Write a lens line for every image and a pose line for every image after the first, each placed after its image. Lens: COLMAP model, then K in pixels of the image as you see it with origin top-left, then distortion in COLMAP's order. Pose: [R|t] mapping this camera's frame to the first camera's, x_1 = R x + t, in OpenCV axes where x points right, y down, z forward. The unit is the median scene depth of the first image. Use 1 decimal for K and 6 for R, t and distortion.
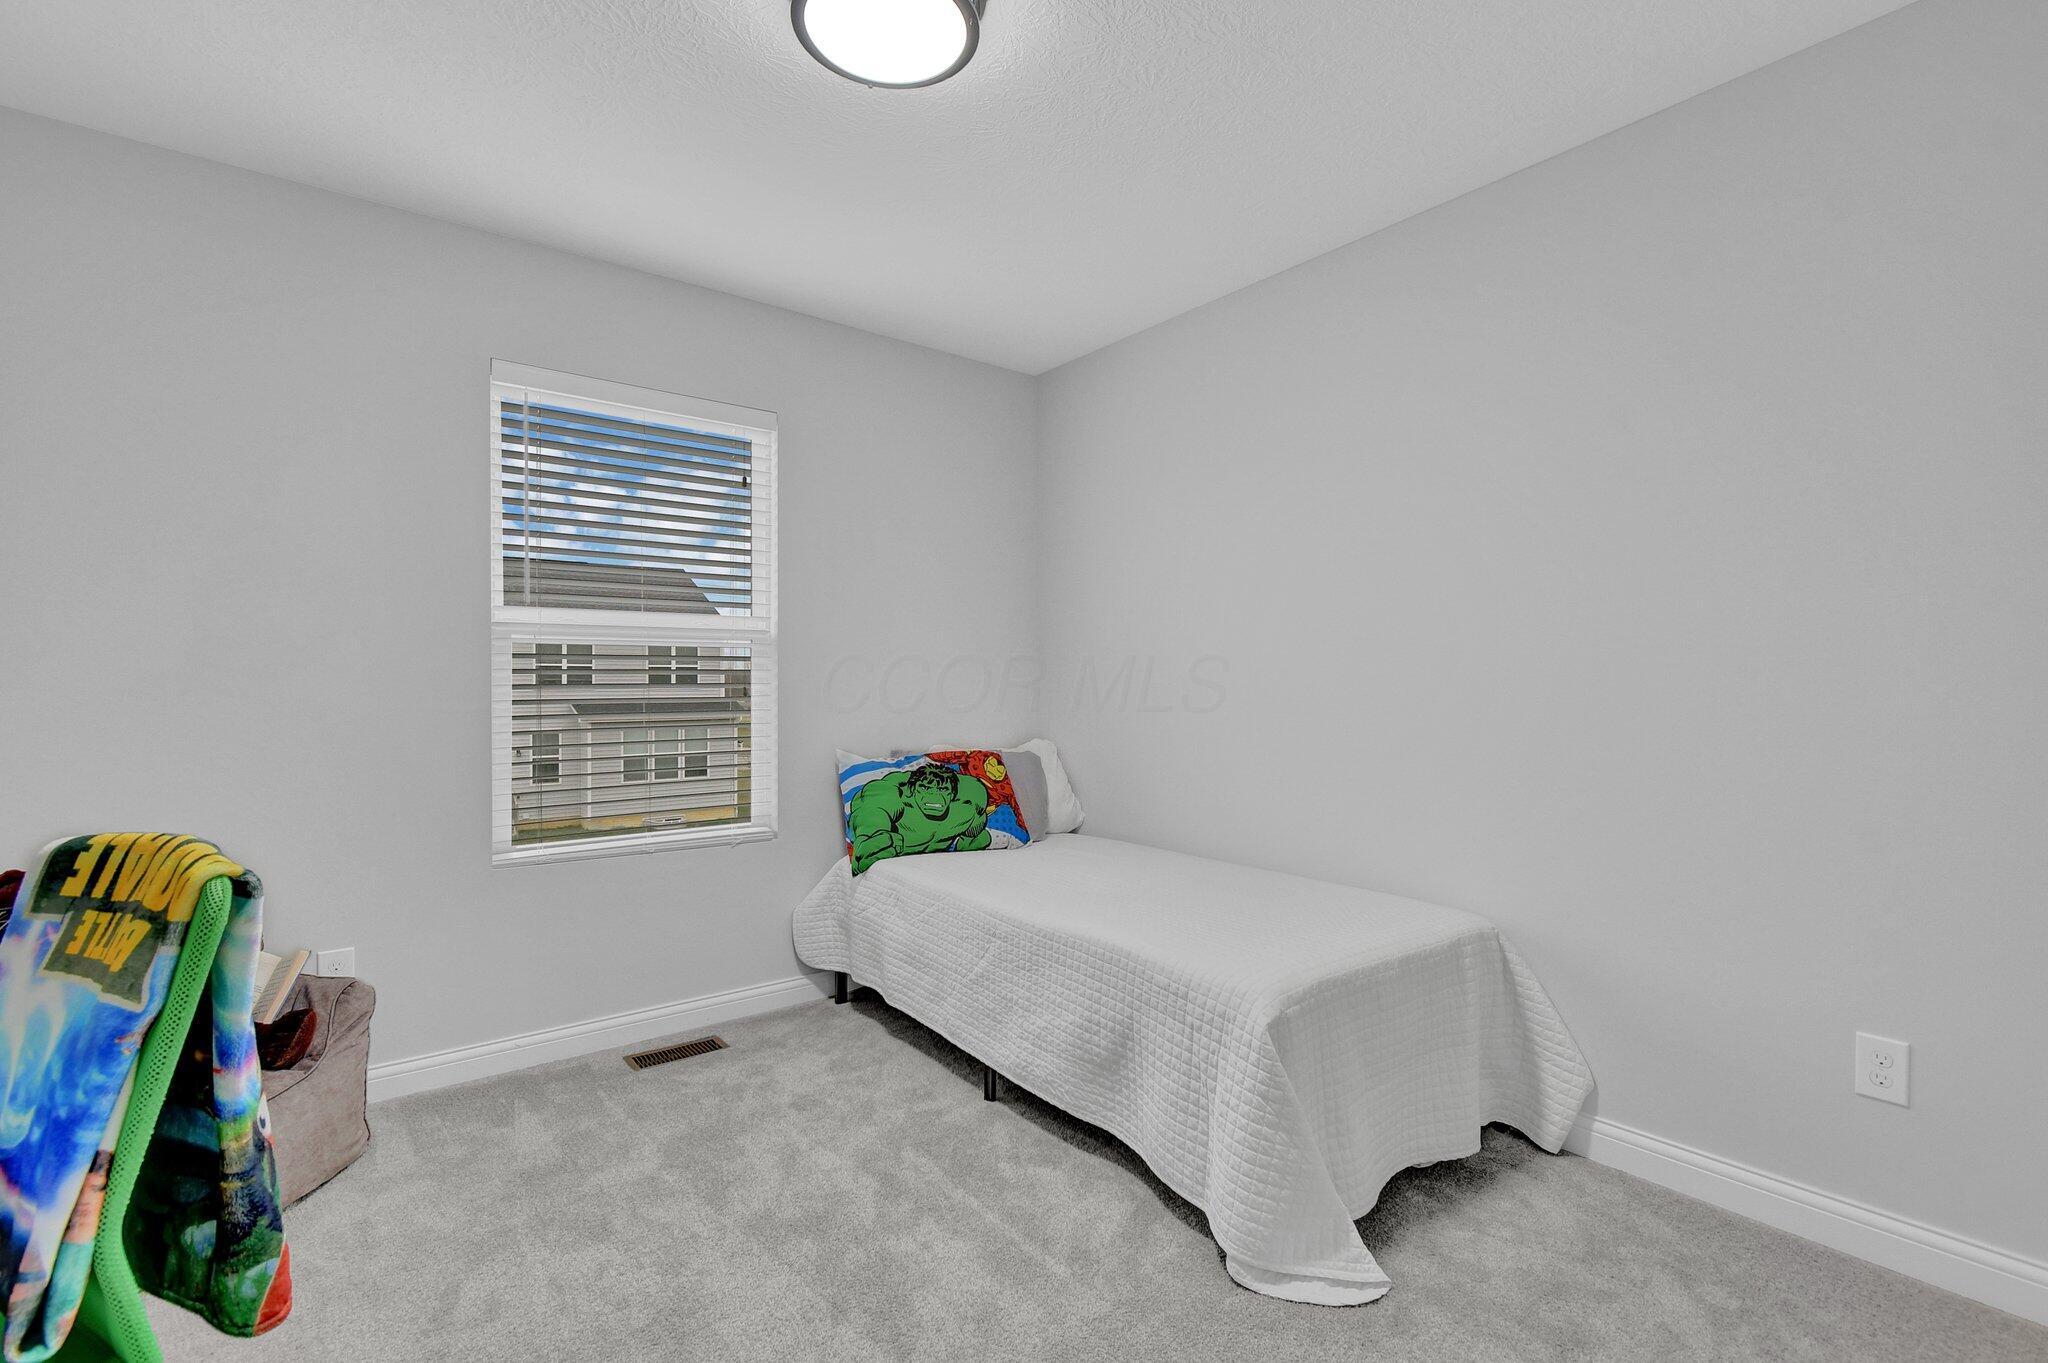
lens RADIAL K [[935.2, 0, 1024.0], [0, 935.2, 681.5], [0, 0, 1]] dist [-0.000908, -0.000018]
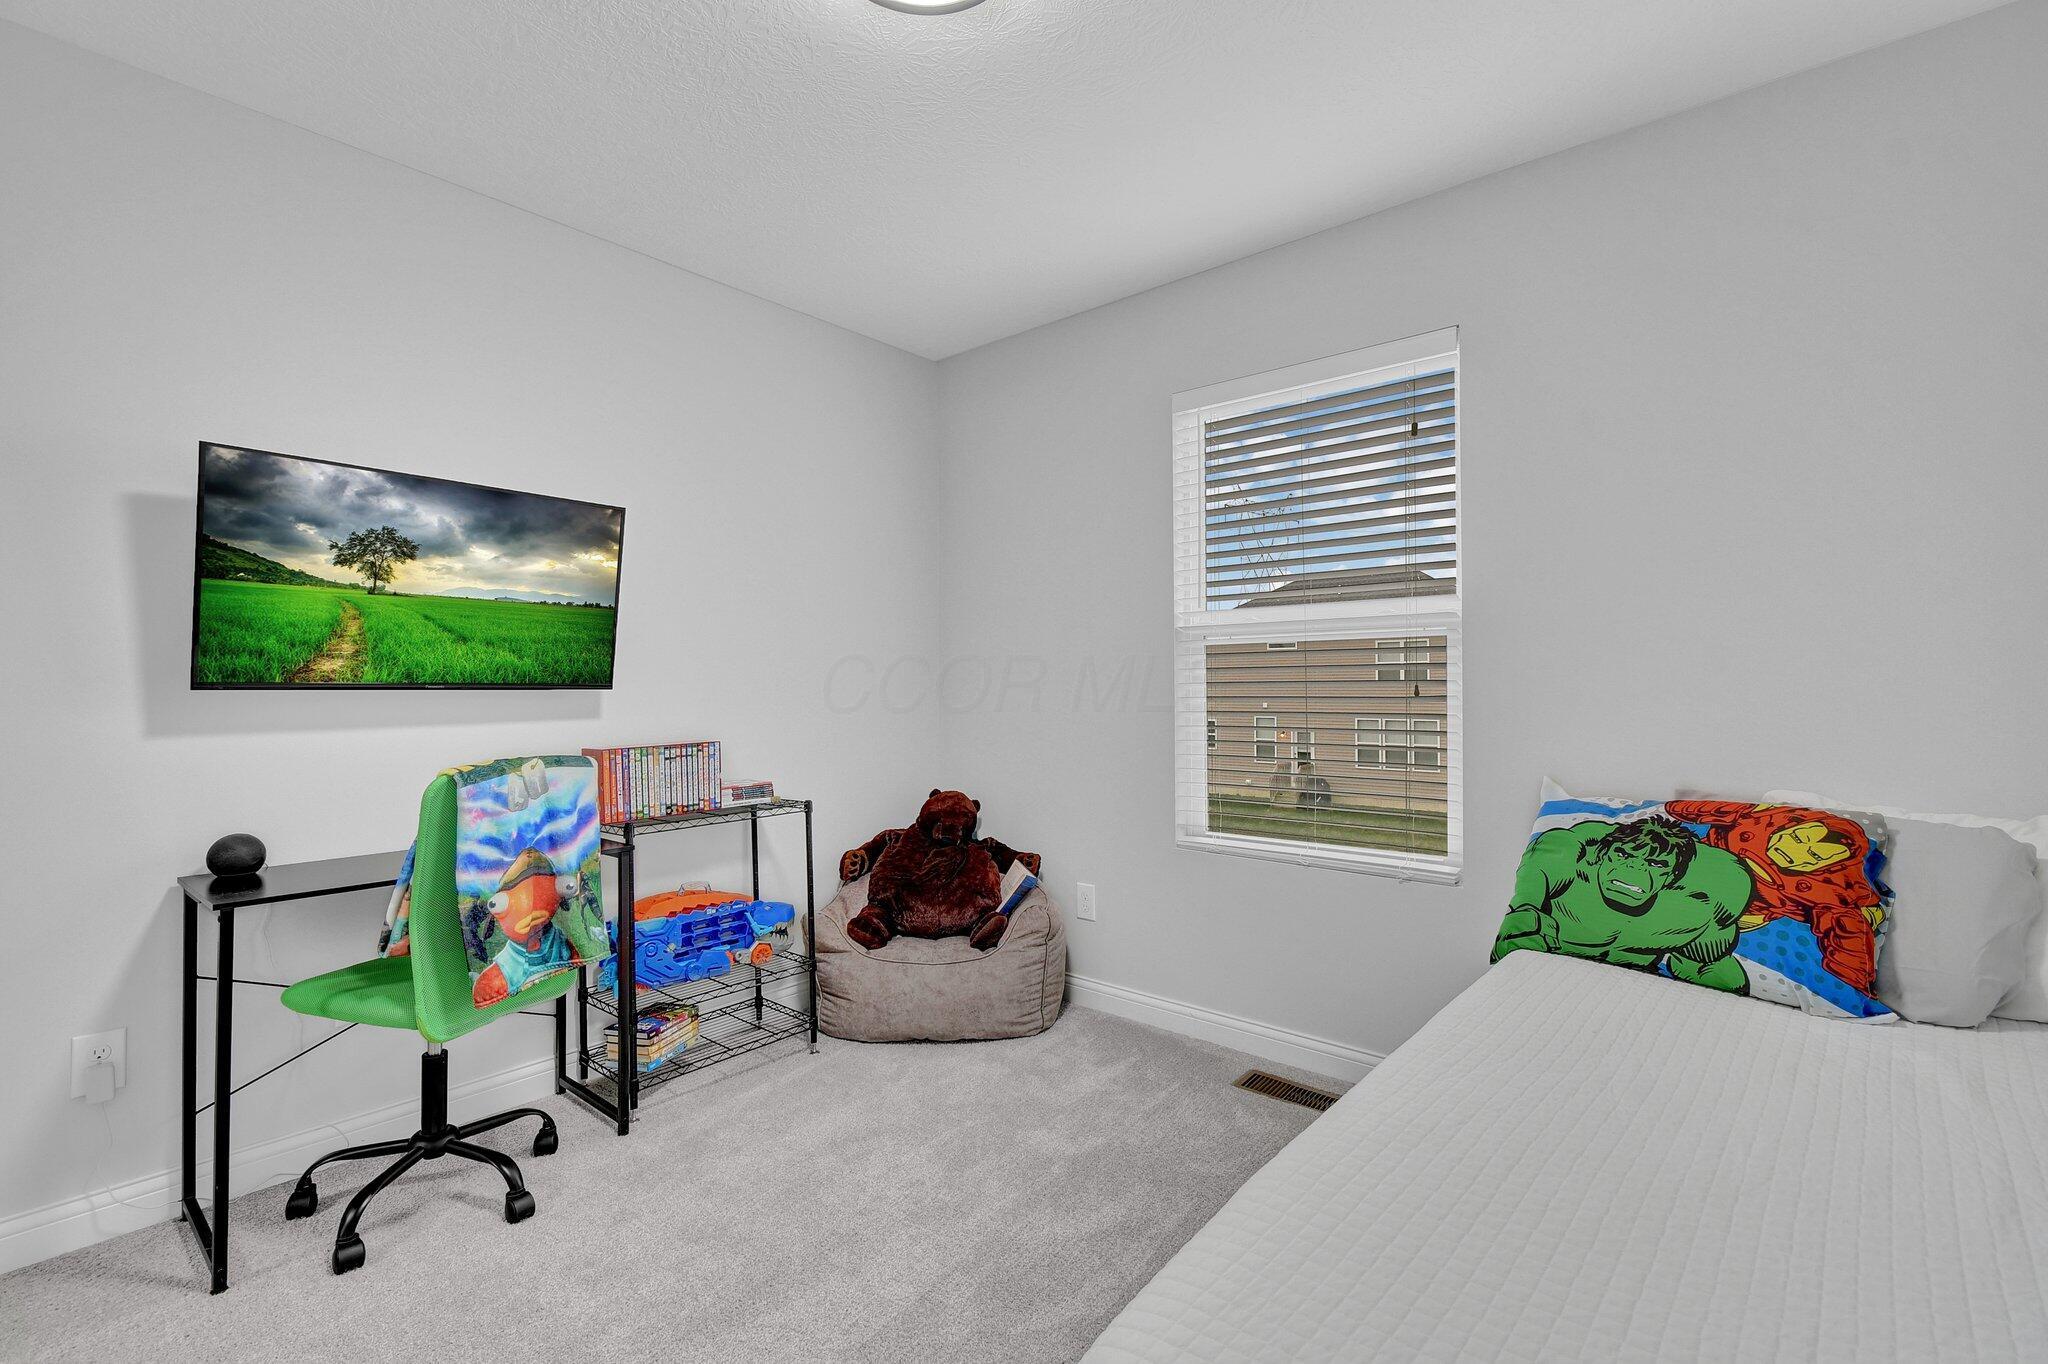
lens RADIAL K [[925.8, 0, 1025.3], [0, 925.8, 655.5], [0, 0, 1]] dist [0.000278, 0.000137]
pose [[0.181816, -0.026244, -0.982982, 0.409474], [0.008647, 0.999648, -0.025089, -0.002085], [0.983295, -0.003938, 0.181979, 0.516456]]
